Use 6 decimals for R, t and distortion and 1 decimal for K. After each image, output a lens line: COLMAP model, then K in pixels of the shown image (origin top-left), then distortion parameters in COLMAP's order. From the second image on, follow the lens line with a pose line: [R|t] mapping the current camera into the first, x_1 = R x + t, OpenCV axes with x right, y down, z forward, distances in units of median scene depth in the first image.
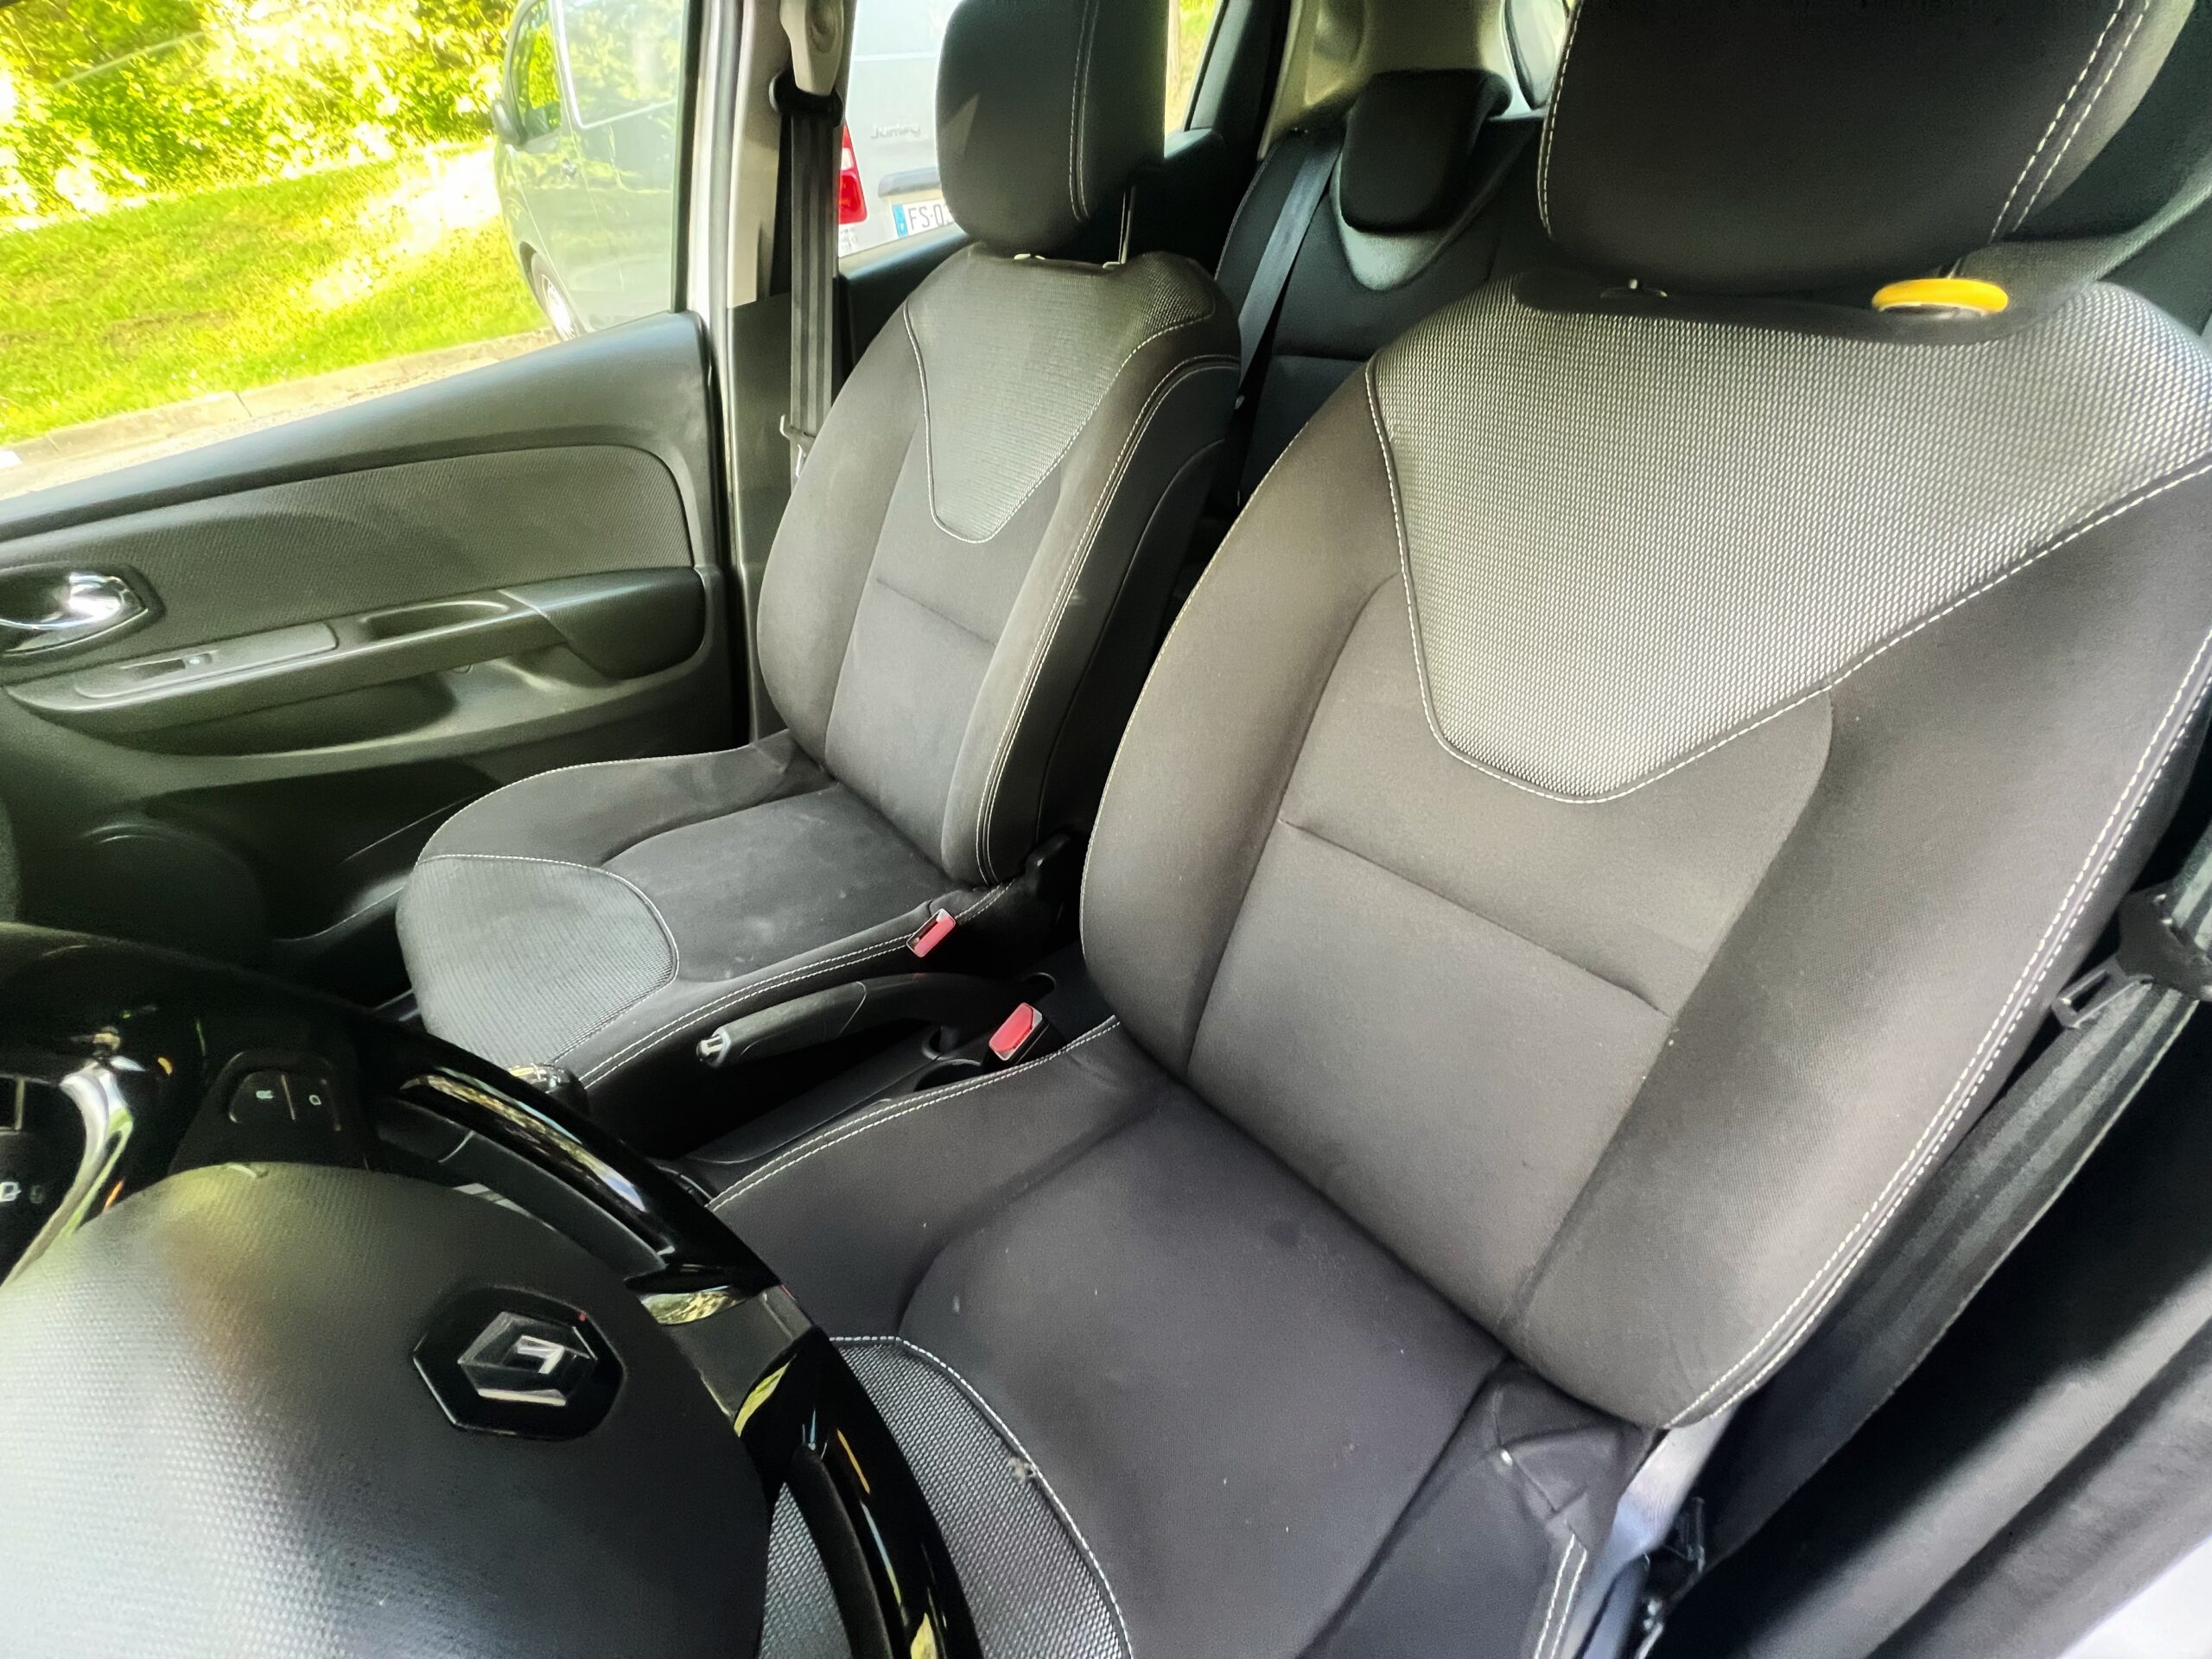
lens RADIAL K [[890.6, 0, 1104.7], [0, 890.6, 827.1], [0, 0, 1]] dist [-0.000633, -0.000276]
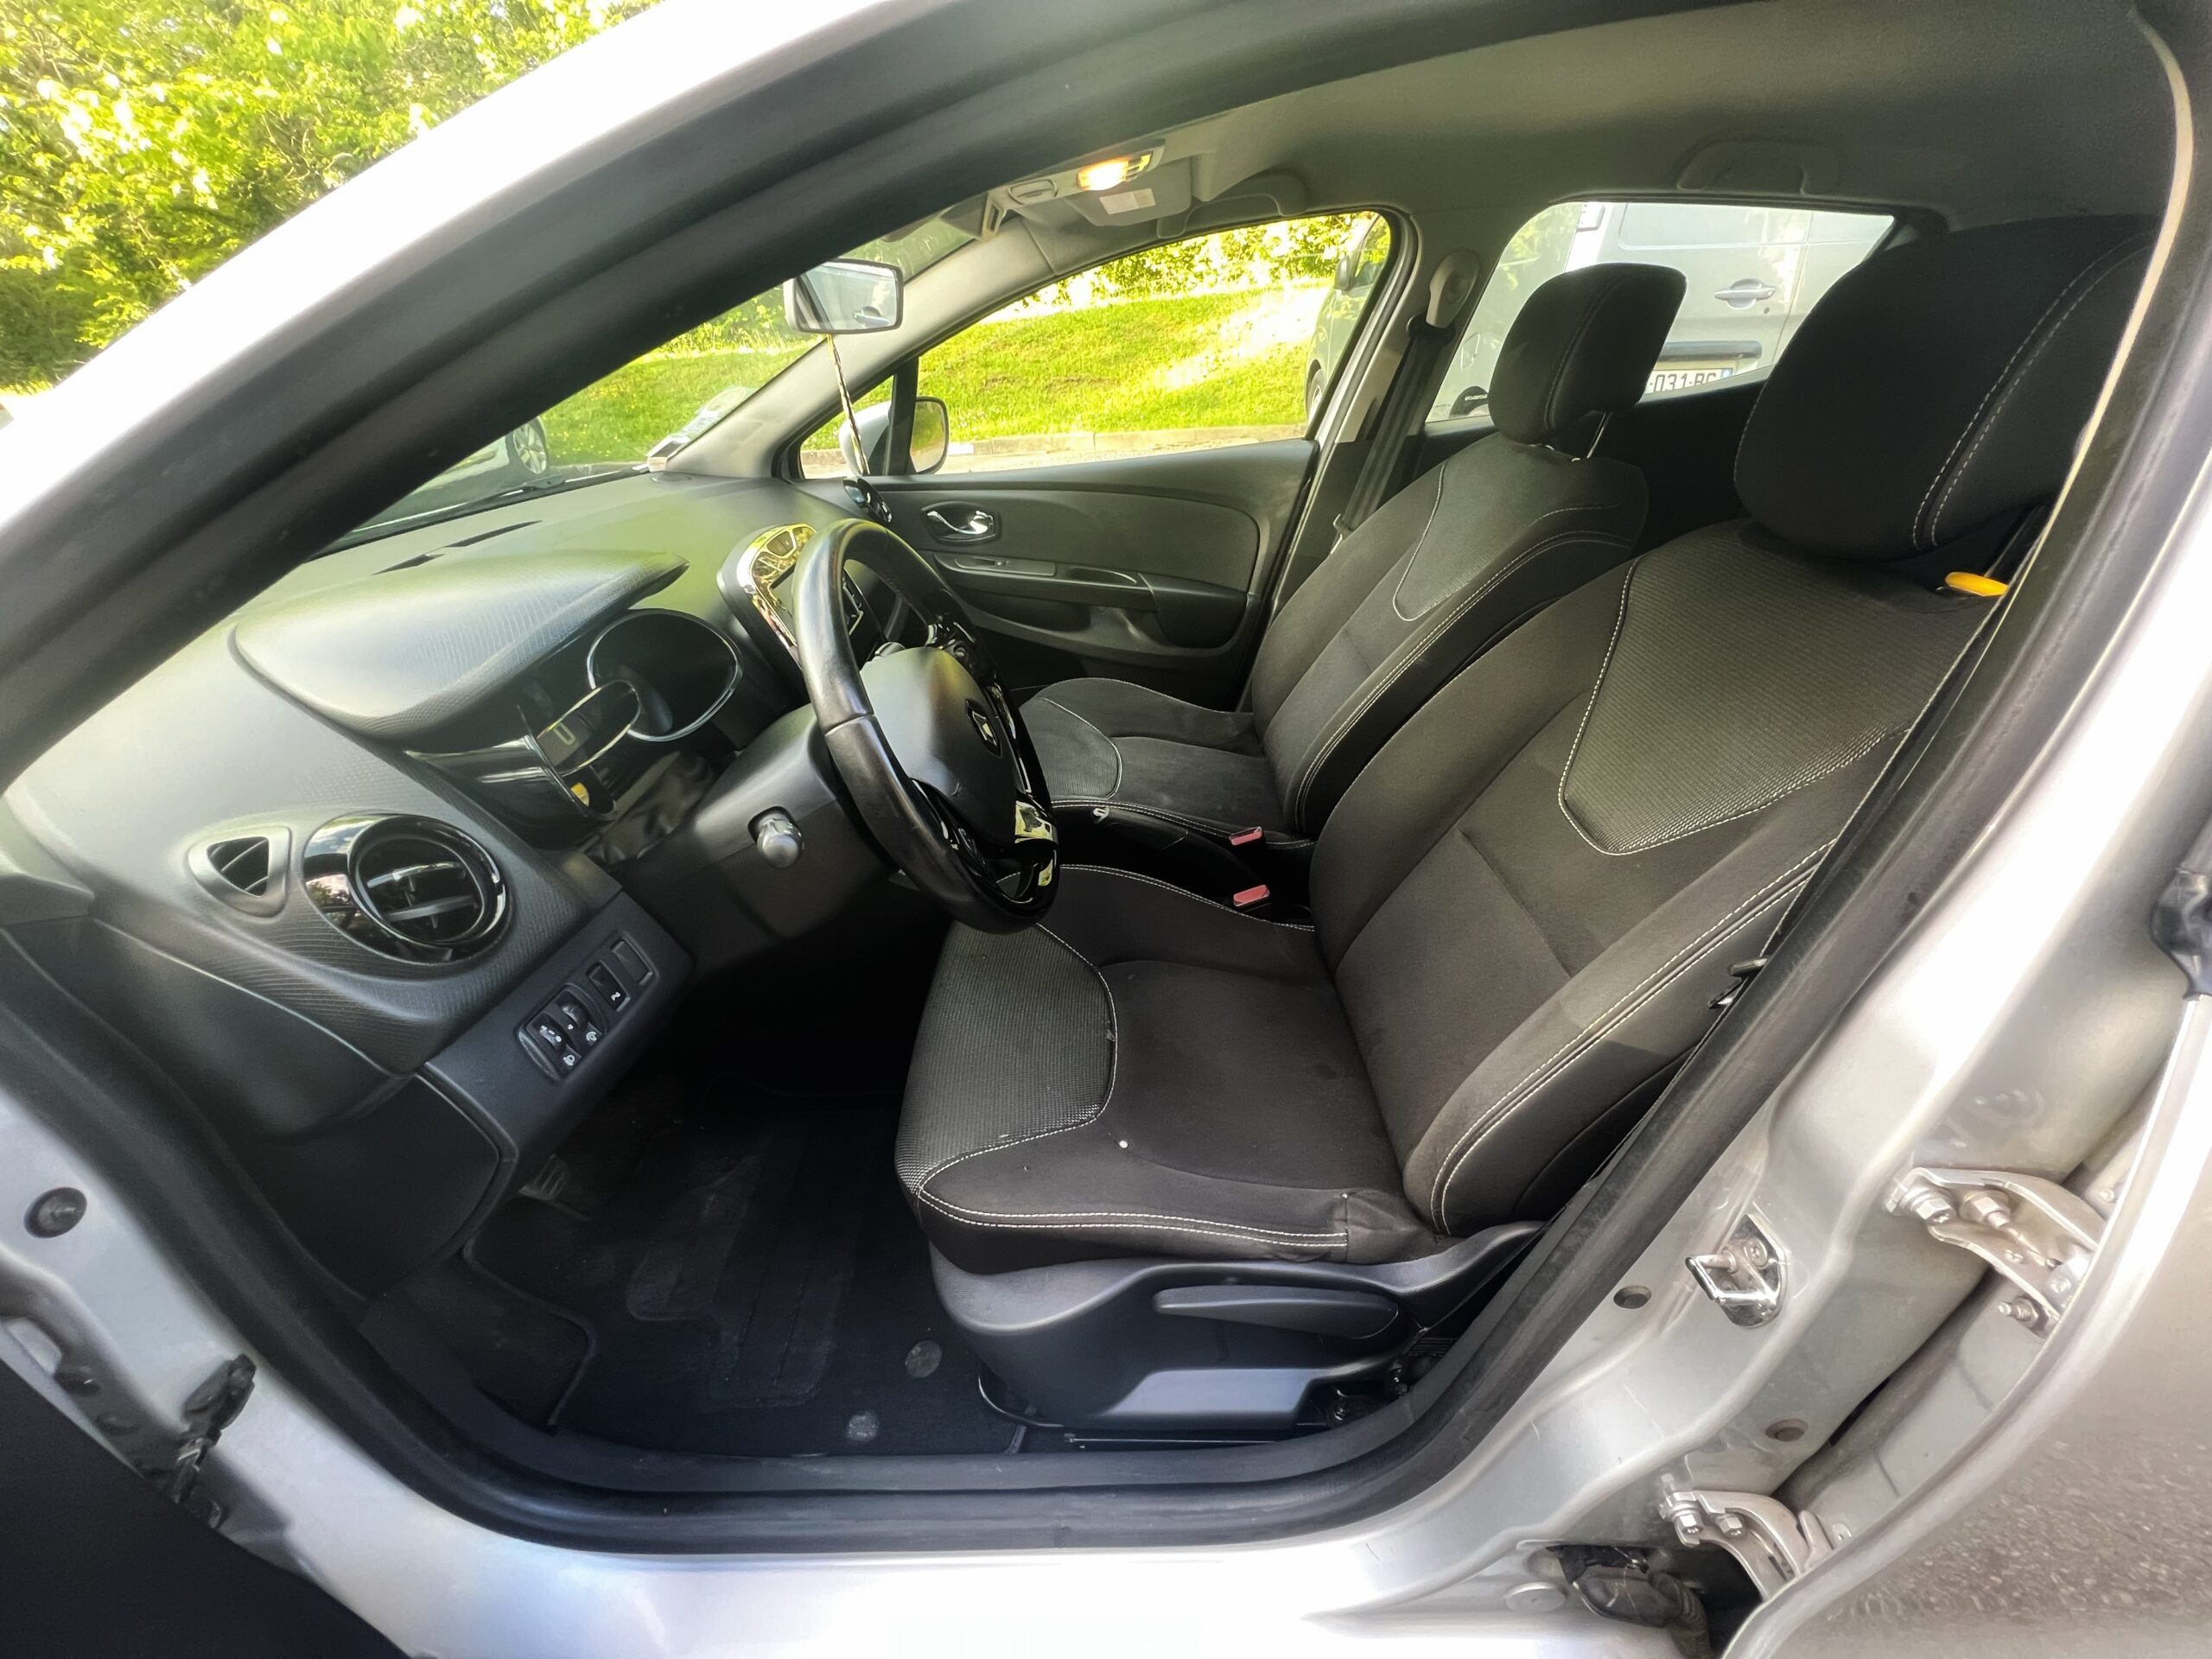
lens RADIAL K [[890.6, 0, 1107.4], [0, 890.6, 830.5], [0, 0, 1]] dist [-0.000633, -0.000276]
pose [[0.744306, 0.393928, -0.539287, 0.362620], [-0.447309, 0.893677, 0.035435, 0.130599], [0.495907, 0.214853, 0.841376, -0.330572]]
